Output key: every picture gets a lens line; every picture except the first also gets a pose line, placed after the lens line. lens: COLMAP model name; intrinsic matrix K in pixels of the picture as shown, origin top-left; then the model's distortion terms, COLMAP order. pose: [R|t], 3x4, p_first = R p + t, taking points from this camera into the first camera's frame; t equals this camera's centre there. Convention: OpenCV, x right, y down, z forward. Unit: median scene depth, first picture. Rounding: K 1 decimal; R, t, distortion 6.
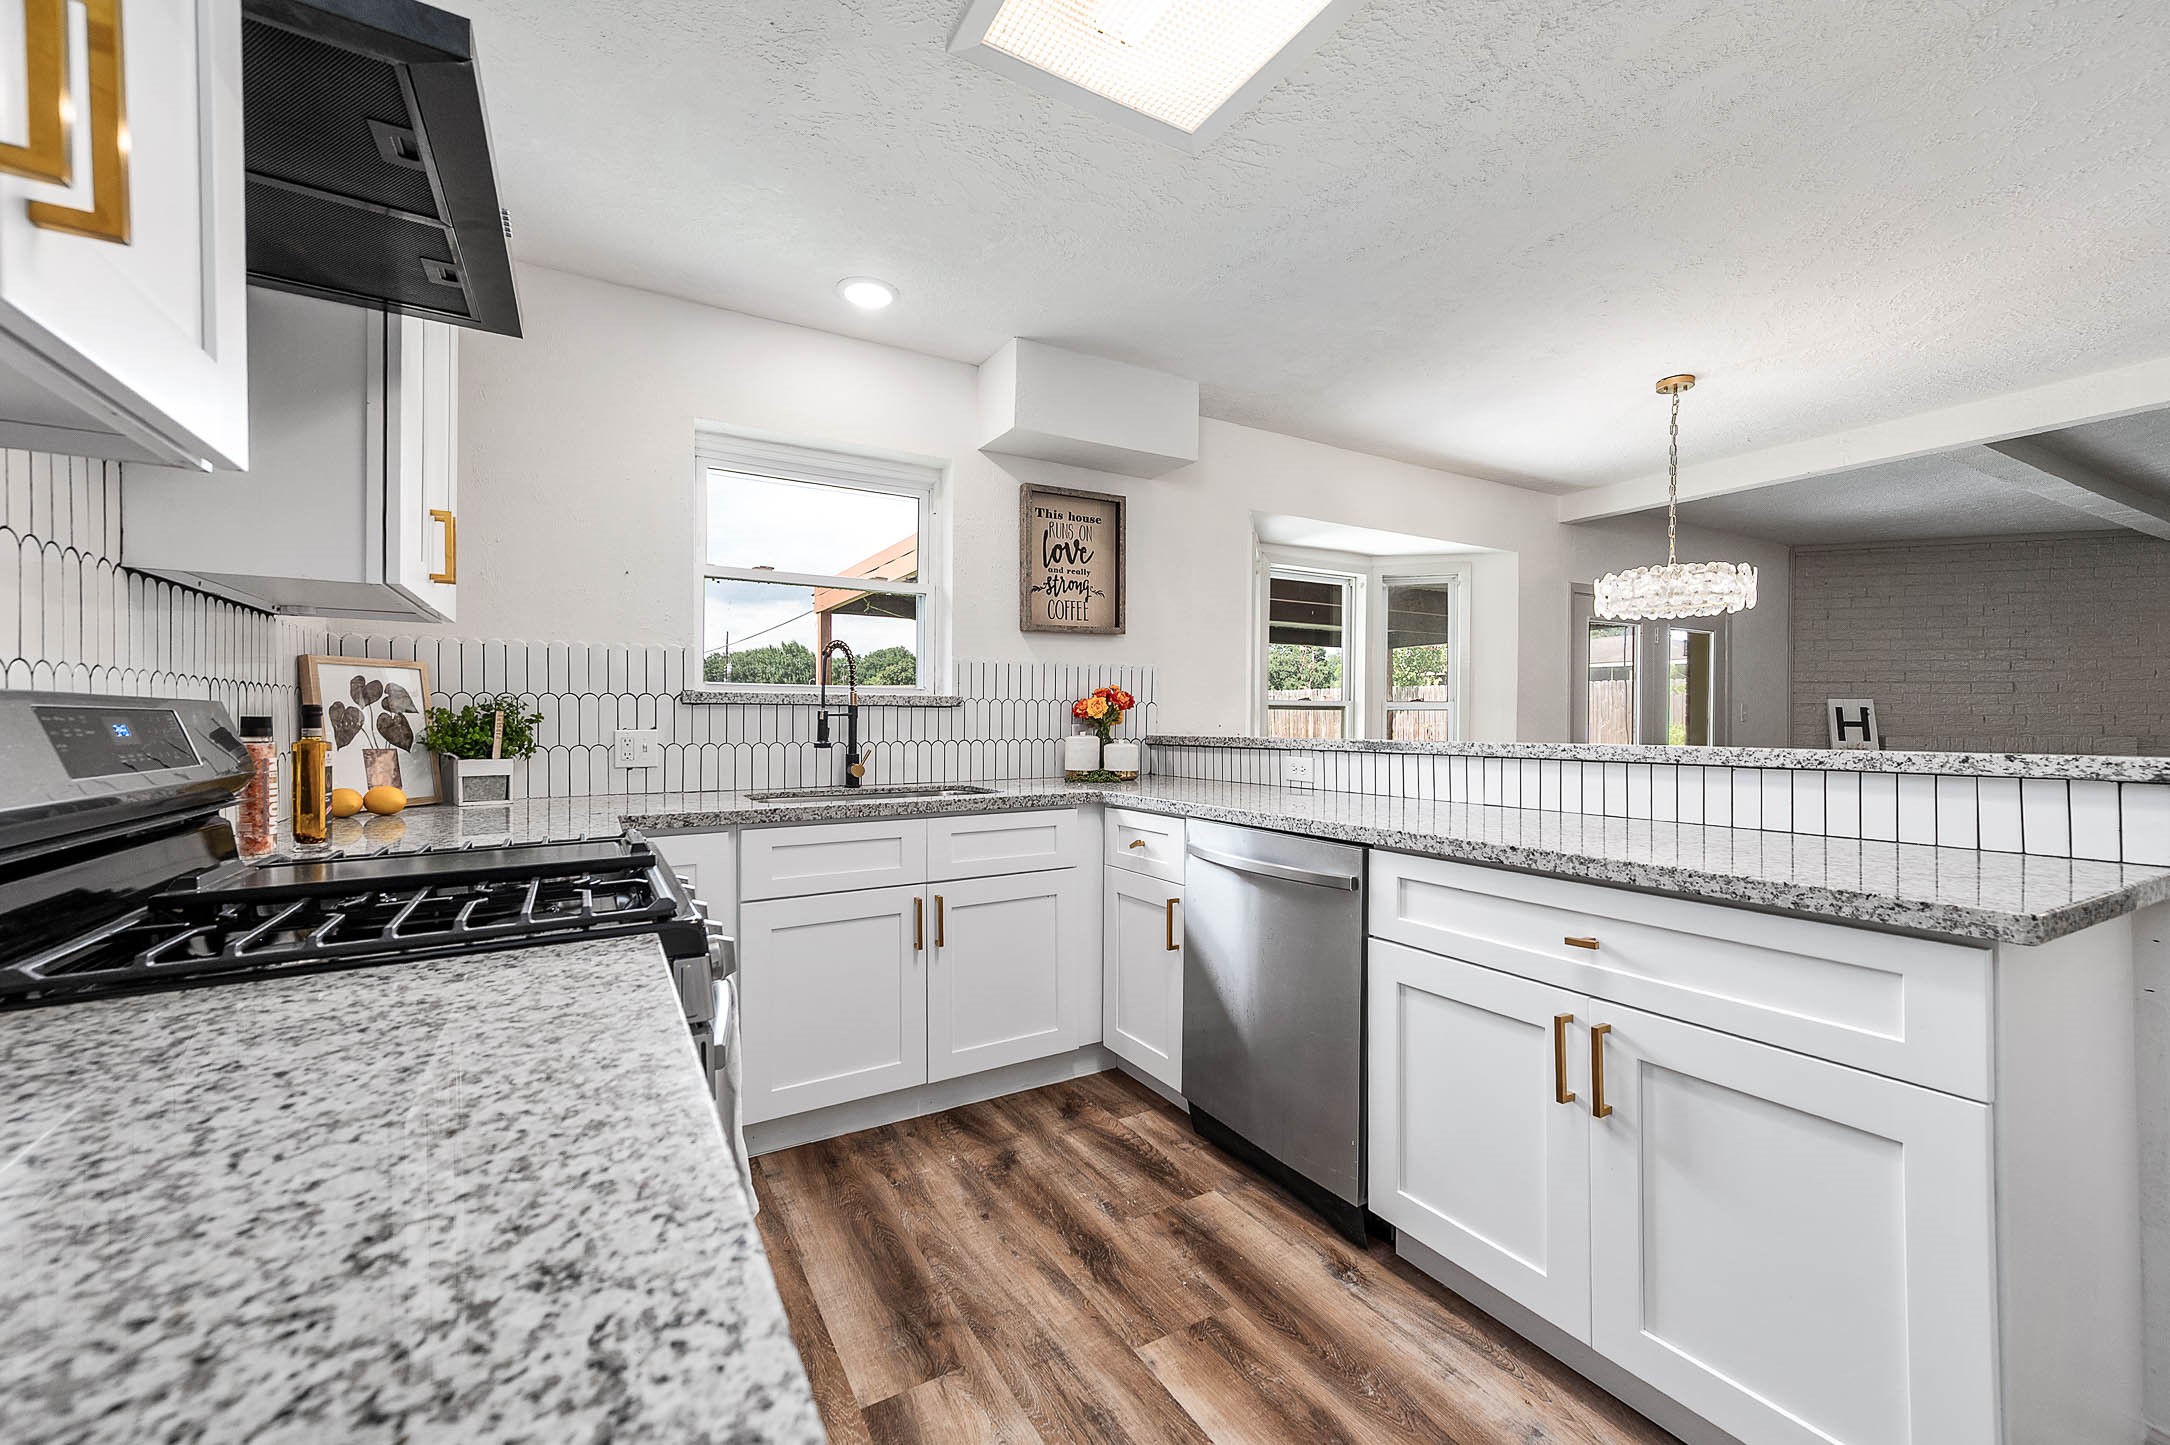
lens RADIAL K [[847.6, 0, 1084.4], [0, 847.6, 715.3], [0, 0, 1]] dist [0.012177, 0.000256]
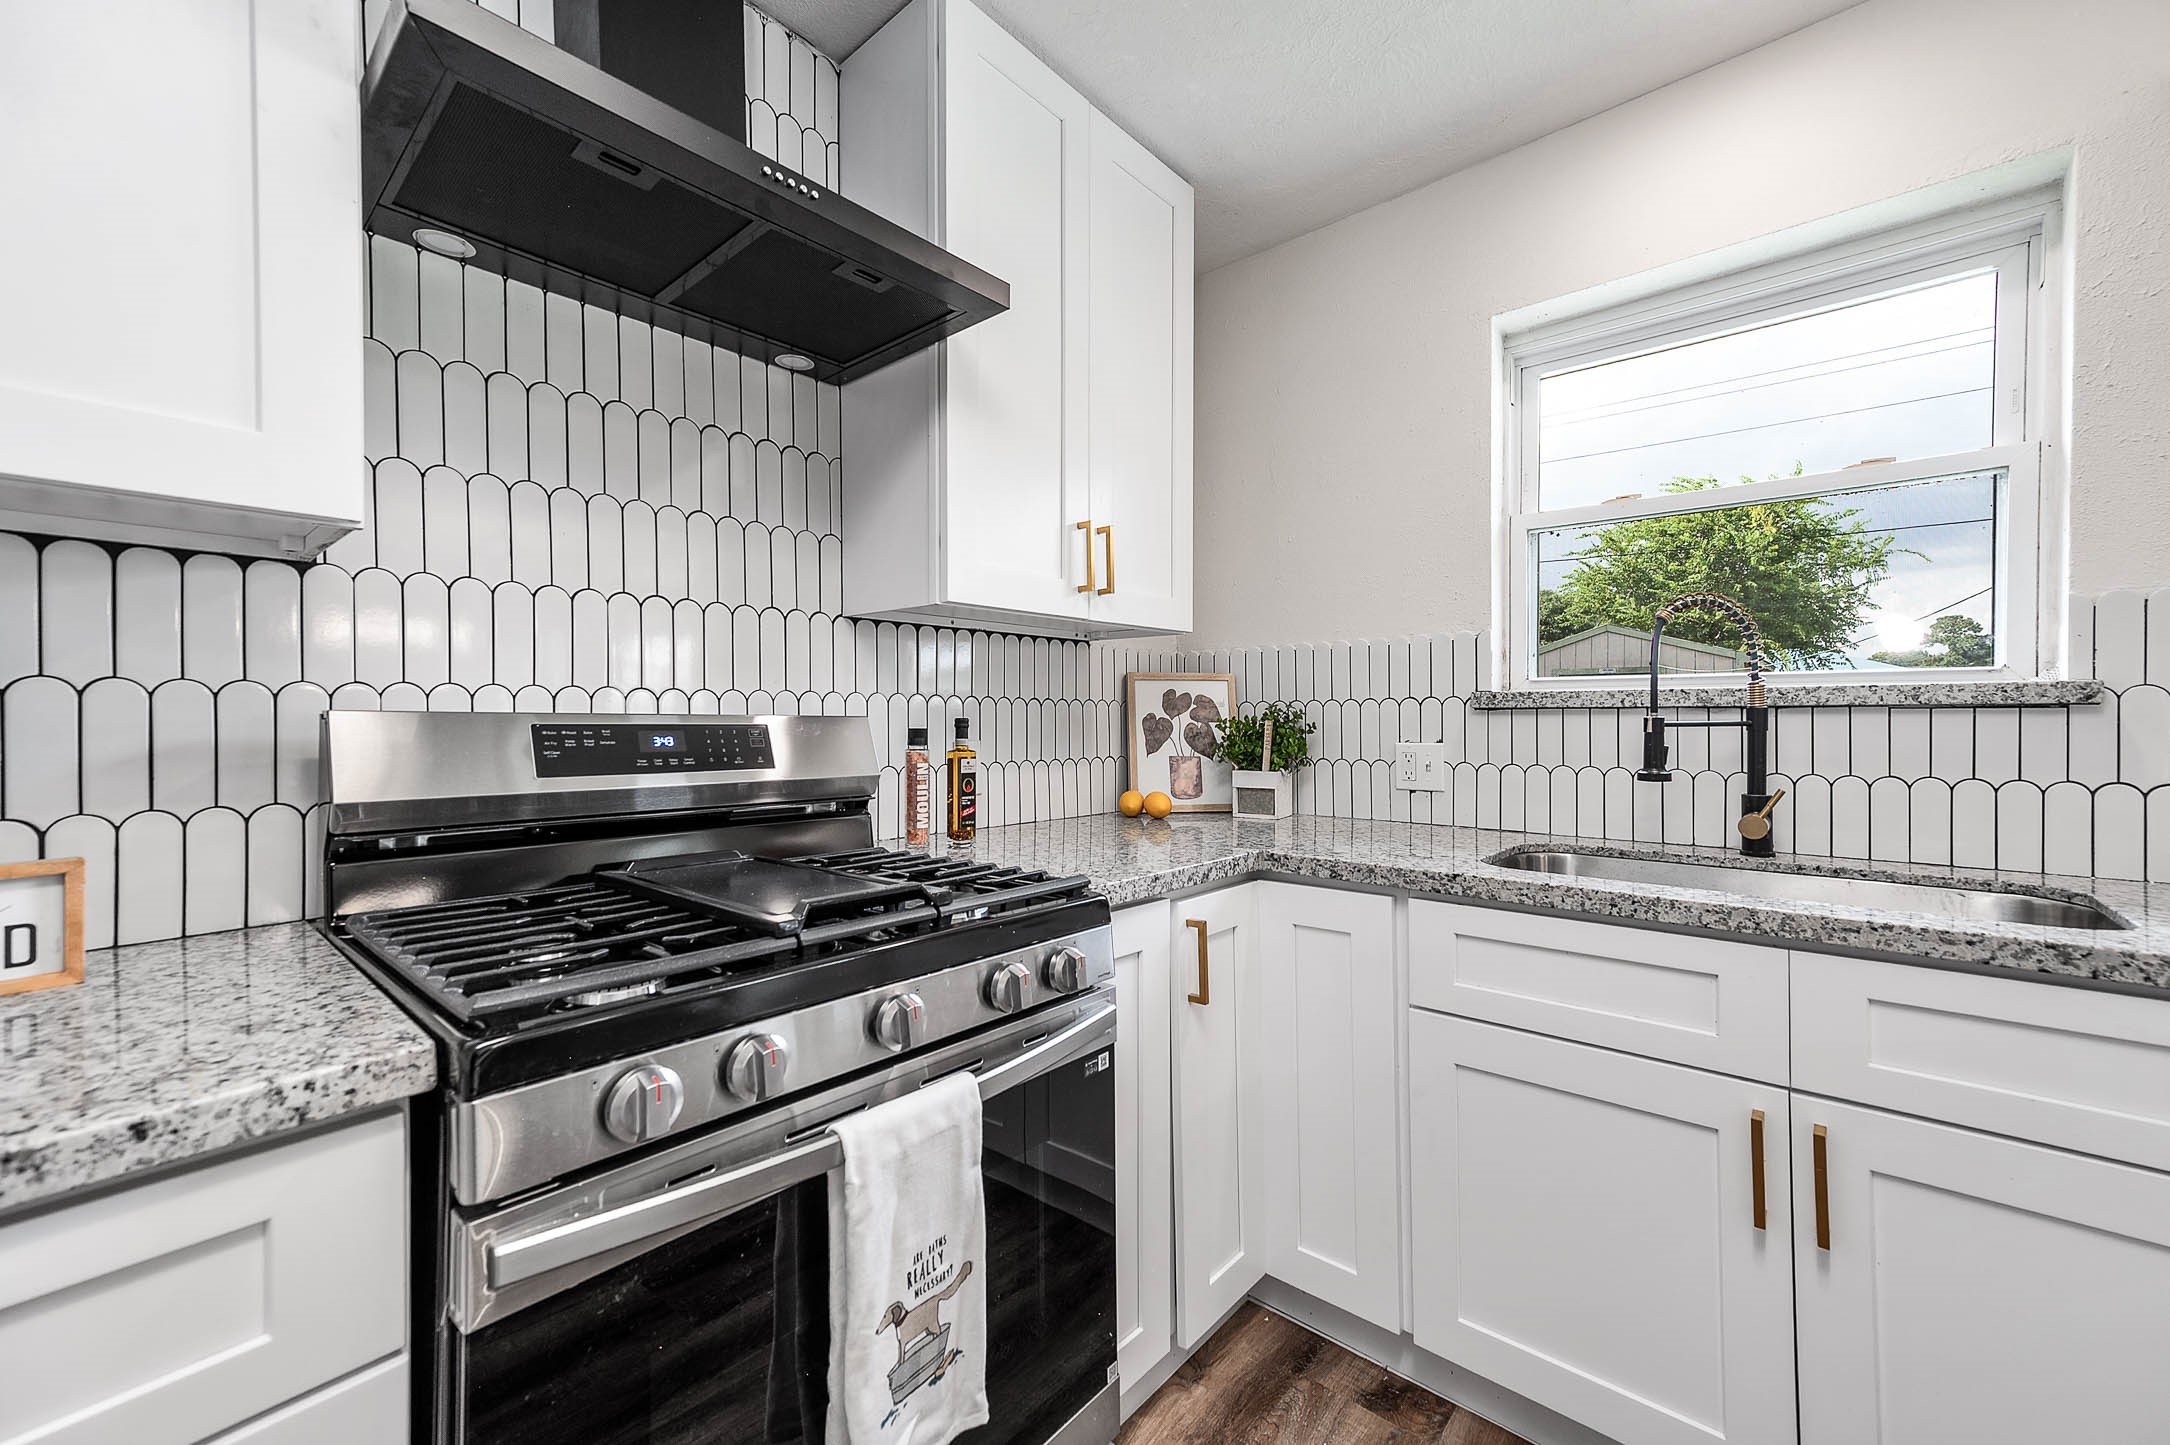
lens RADIAL K [[847.6, 0, 1083.8], [0, 847.6, 722.9], [0, 0, 1]] dist [0.012177, 0.000256]
pose [[0.324536, 0.000180, -0.945873, 0.117375], [0.002948, 0.999995, 0.001201, -0.003733], [0.945869, -0.003179, 0.324534, 0.432965]]
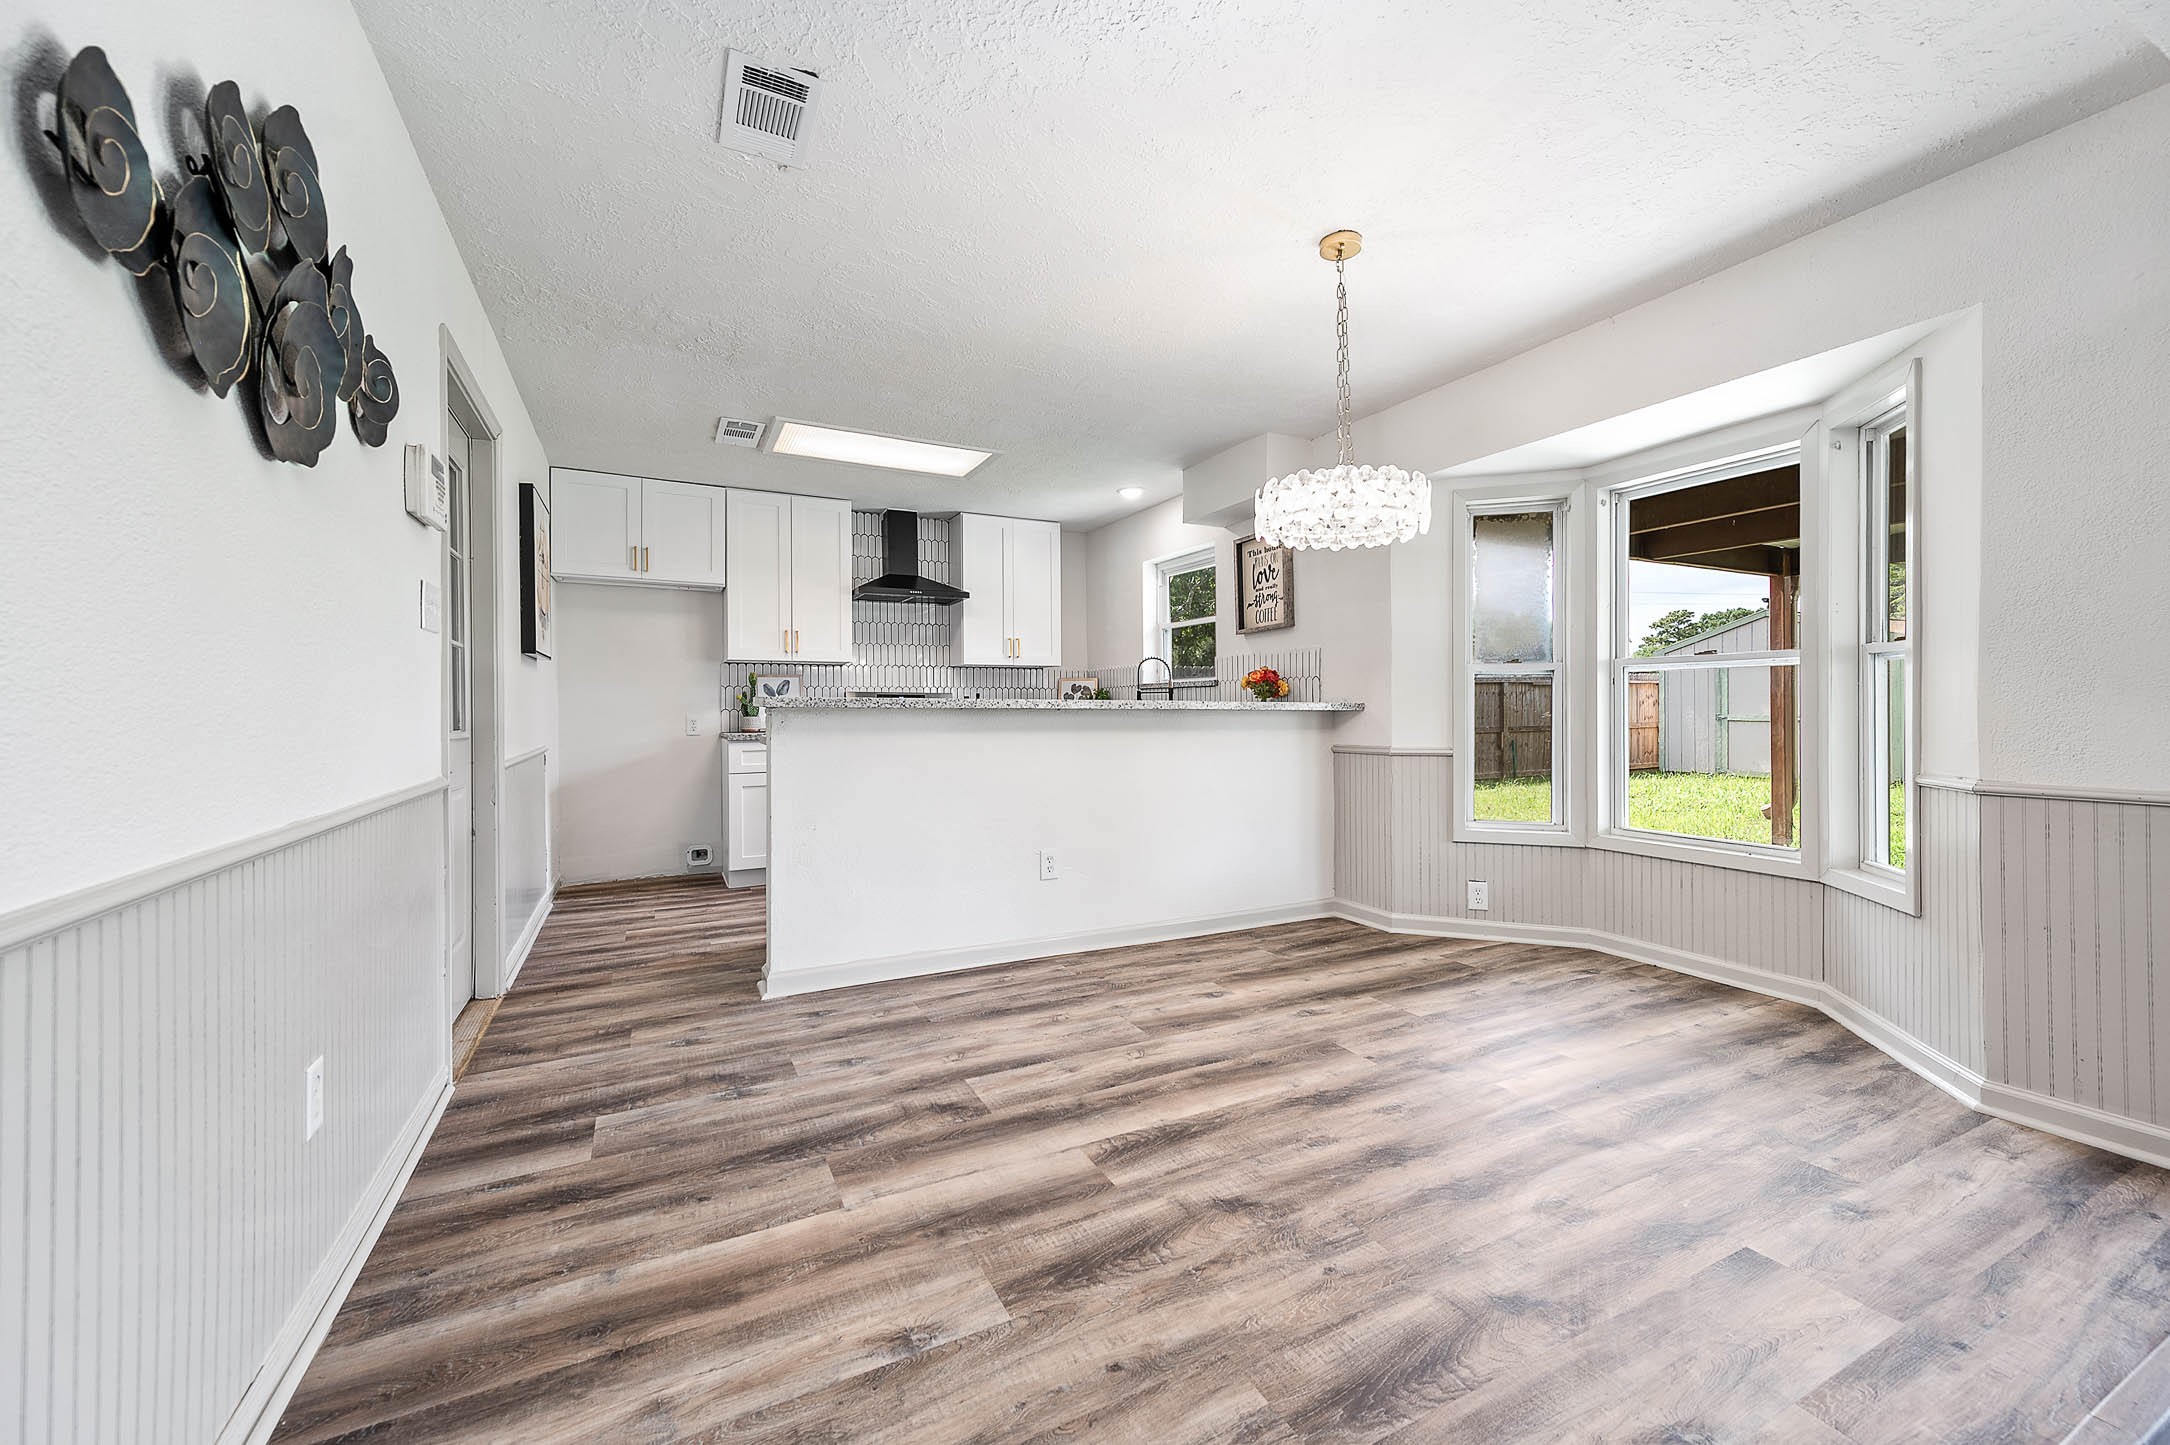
lens RADIAL K [[847.6, 0, 1102.4], [0, 847.6, 710.7], [0, 0, 1]] dist [0.012177, 0.000256]
pose [[-0.031608, -0.003178, -0.999495, 1.789777], [0.007015, 0.999970, -0.003401, 0.051119], [0.999476, -0.007119, -0.031585, 0.963319]]
